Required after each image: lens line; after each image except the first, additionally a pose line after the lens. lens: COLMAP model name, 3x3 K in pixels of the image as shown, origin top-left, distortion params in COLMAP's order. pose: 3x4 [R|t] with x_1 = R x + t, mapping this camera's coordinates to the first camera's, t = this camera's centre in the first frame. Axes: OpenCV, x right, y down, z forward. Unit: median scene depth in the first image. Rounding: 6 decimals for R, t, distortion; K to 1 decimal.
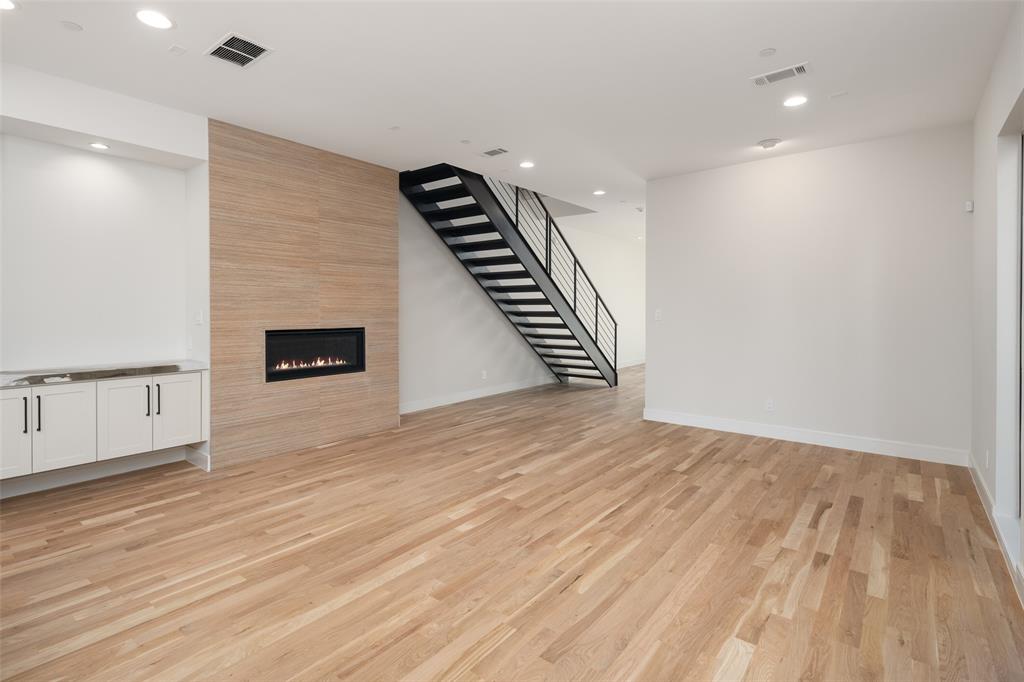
lens RADIAL K [[500.7, 0, 498.7], [0, 500.7, 312.2], [0, 0, 1]] dist [0.010638, -0.000015]
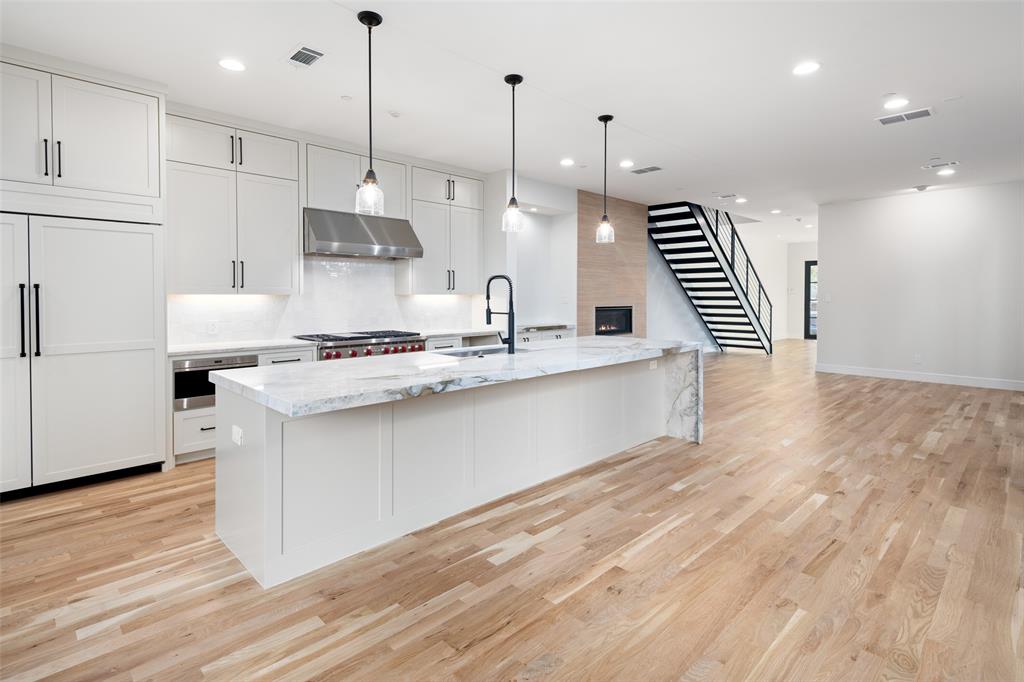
lens RADIAL K [[504.9, 0, 483.5], [0, 504.9, 300.5], [0, 0, 1]] dist [0.003543, -0.001437]
pose [[0.988653, 0.001336, -0.150210, -0.549977], [-0.000639, 0.999989, 0.004685, 0.005189], [0.150214, -0.004536, 0.988643, -0.729184]]
